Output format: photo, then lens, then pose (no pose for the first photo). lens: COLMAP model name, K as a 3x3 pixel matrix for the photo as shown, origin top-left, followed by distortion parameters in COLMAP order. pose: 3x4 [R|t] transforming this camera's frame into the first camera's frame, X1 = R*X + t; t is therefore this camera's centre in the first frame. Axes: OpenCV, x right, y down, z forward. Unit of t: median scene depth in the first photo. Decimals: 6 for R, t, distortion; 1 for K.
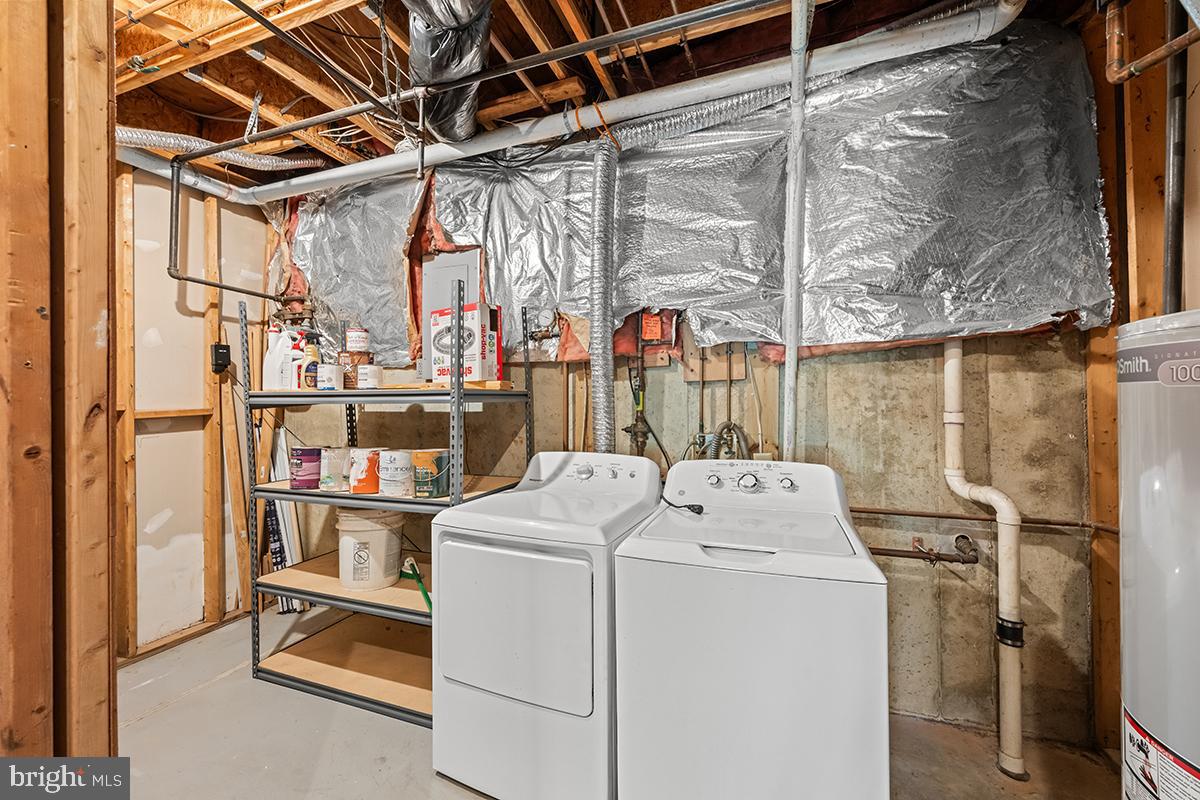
lens RADIAL K [[478.7, 0, 598.8], [0, 478.7, 399.0], [0, 0, 1]] dist [-0.001468, 0.001040]
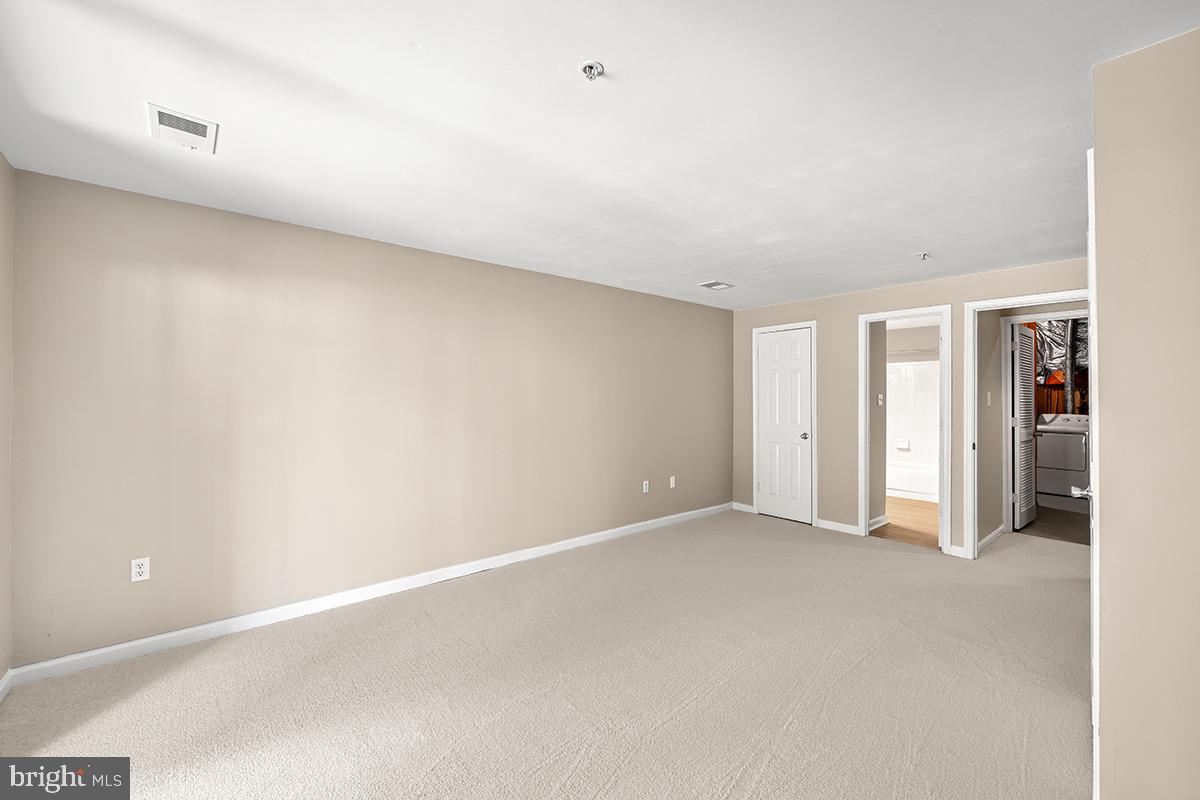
lens RADIAL K [[478.7, 0, 603.3], [0, 478.7, 400.4], [0, 0, 1]] dist [-0.001468, 0.001040]
pose [[0.875257, 0.006994, -0.483608, -1.137761], [0.000930, 0.999869, 0.016145, -0.032892], [0.483657, -0.014581, 0.875136, -3.171535]]
